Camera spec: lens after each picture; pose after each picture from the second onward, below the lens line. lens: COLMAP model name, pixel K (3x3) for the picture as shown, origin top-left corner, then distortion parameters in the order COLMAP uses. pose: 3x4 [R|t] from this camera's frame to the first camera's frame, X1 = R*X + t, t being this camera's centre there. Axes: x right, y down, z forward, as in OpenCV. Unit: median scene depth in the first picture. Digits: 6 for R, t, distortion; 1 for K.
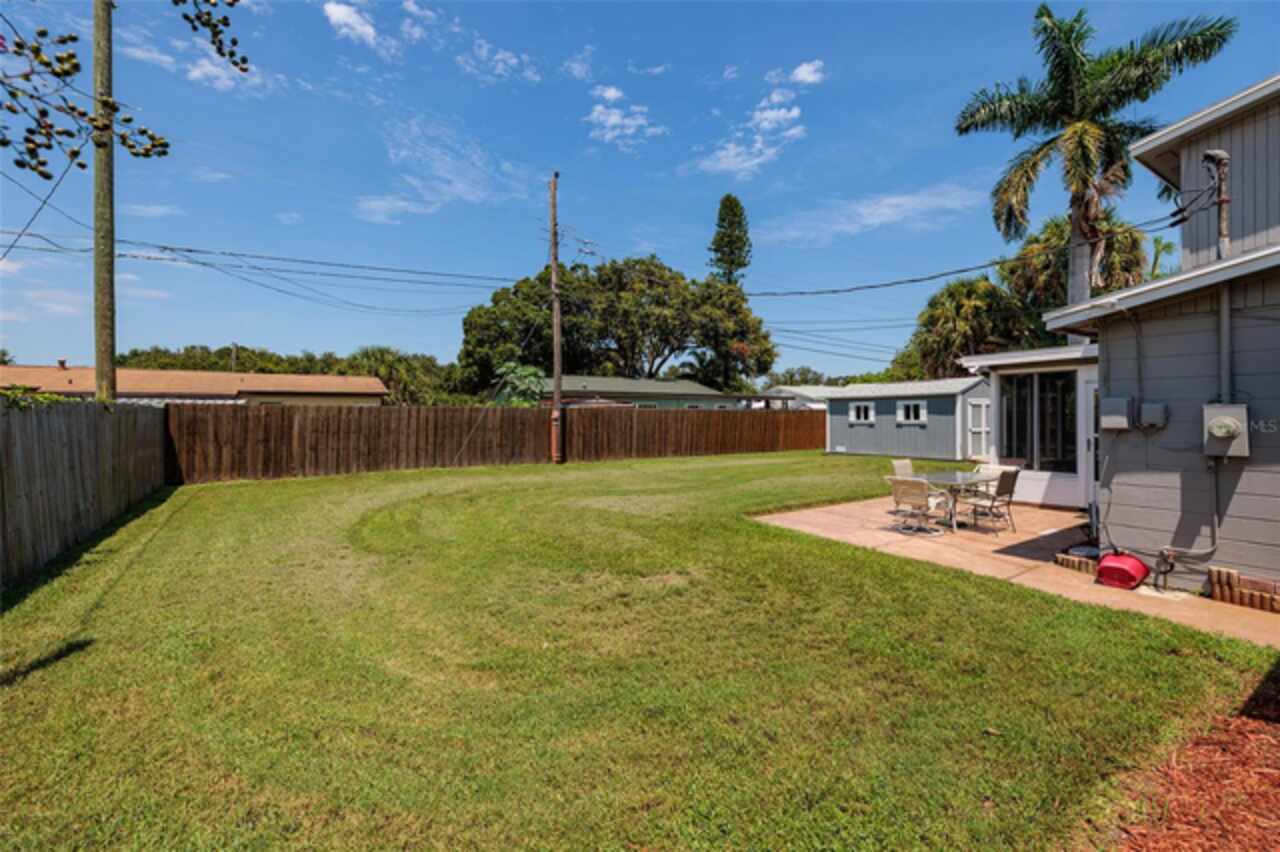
lens RADIAL K [[536.8, 0, 639.1], [0, 536.8, 419.1], [0, 0, 1]] dist [0.001386, -0.000143]
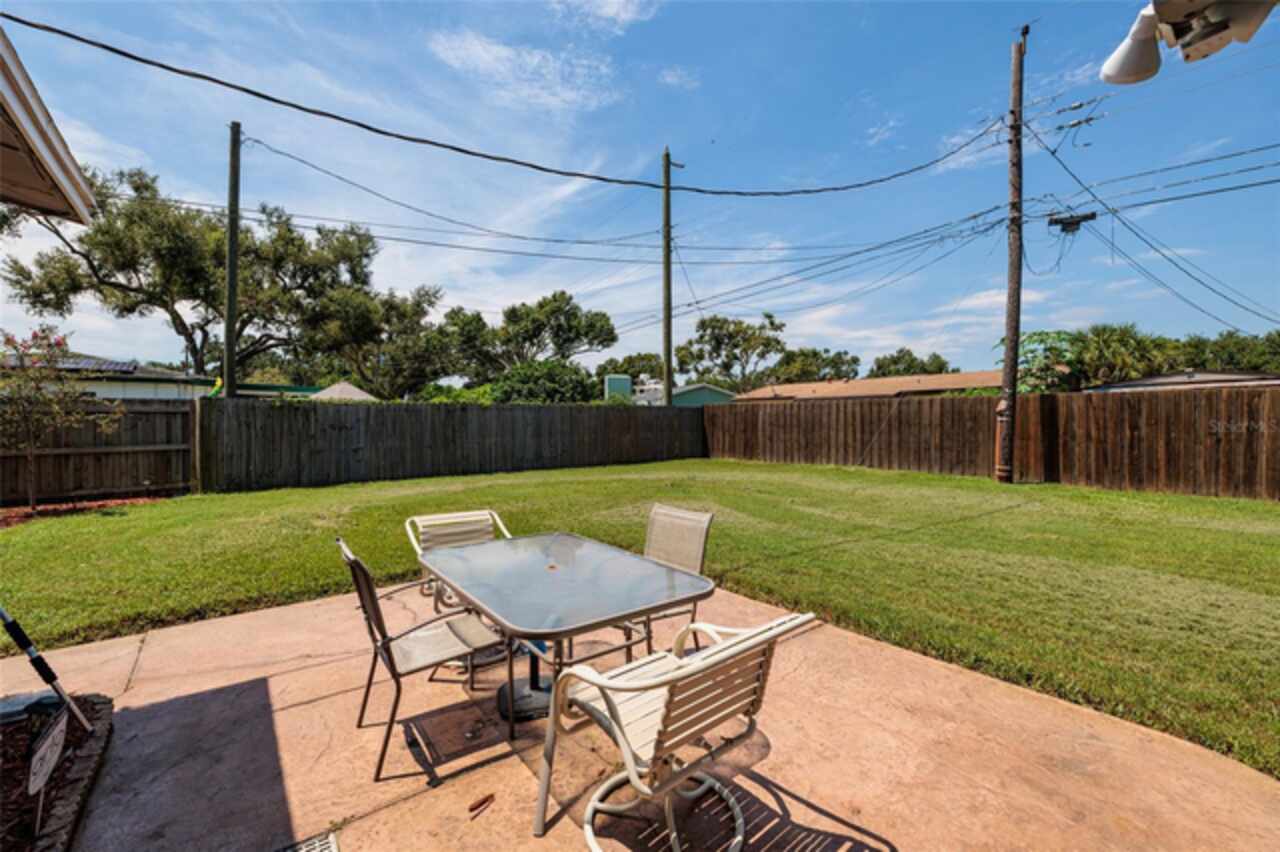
lens RADIAL K [[538.6, 0, 637.9], [0, 538.6, 416.3], [0, 0, 1]] dist [0.003573, 0.000300]
pose [[0.079665, -0.002085, -0.996820, 0.415156], [-0.002613, 0.999994, -0.002301, 0.006347], [0.996818, 0.002788, 0.079659, 0.450190]]
